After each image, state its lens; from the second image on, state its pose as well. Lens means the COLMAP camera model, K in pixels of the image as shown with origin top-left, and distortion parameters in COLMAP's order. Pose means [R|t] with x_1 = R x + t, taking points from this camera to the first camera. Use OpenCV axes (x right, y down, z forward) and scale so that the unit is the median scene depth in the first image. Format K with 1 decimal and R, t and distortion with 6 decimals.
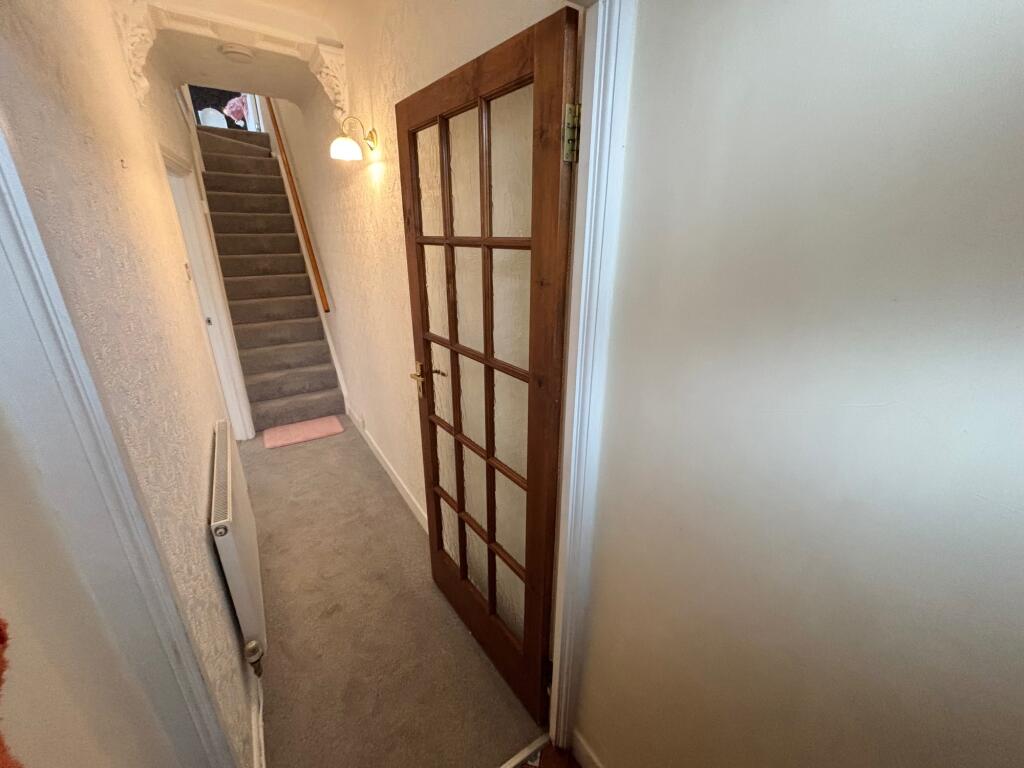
lens RADIAL K [[410.6, 0, 511.6], [0, 410.6, 381.6], [0, 0, 1]] dist [-0.001356, 0.000158]
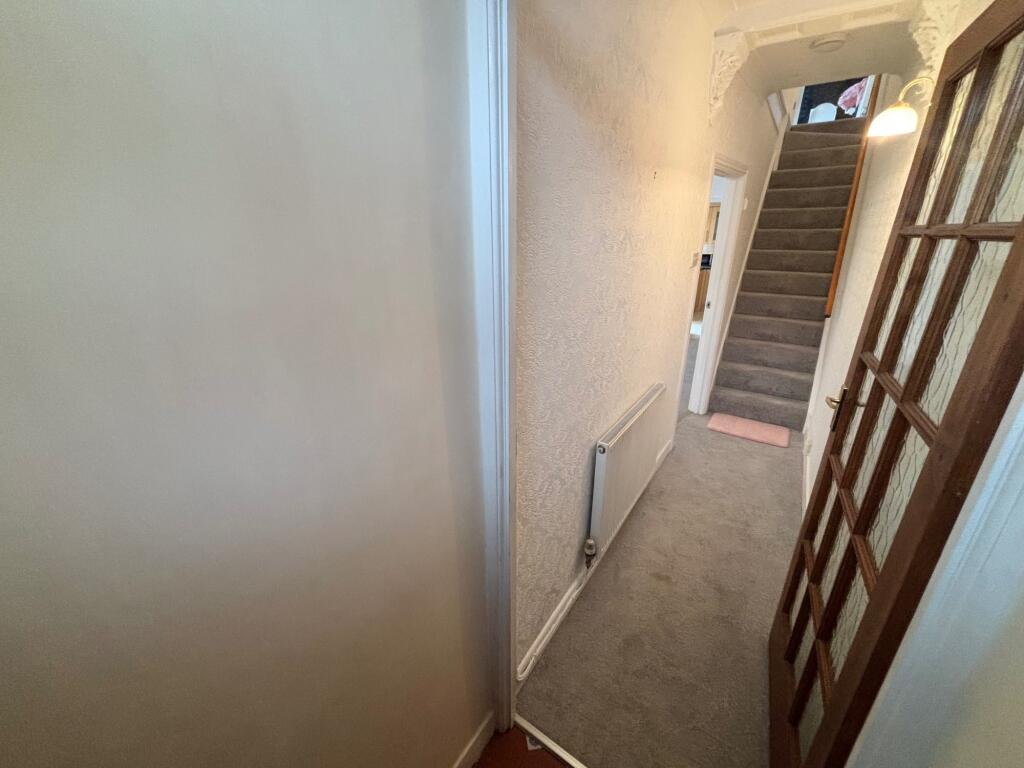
lens RADIAL K [[410.6, 0, 511.6], [0, 410.6, 381.6], [0, 0, 1]] dist [-0.001356, 0.000158]
pose [[0.381328, 0.314550, -0.869280, 0.102985], [-0.309417, 0.929523, 0.200618, -0.007315], [0.871120, 0.192469, 0.451780, 0.037436]]
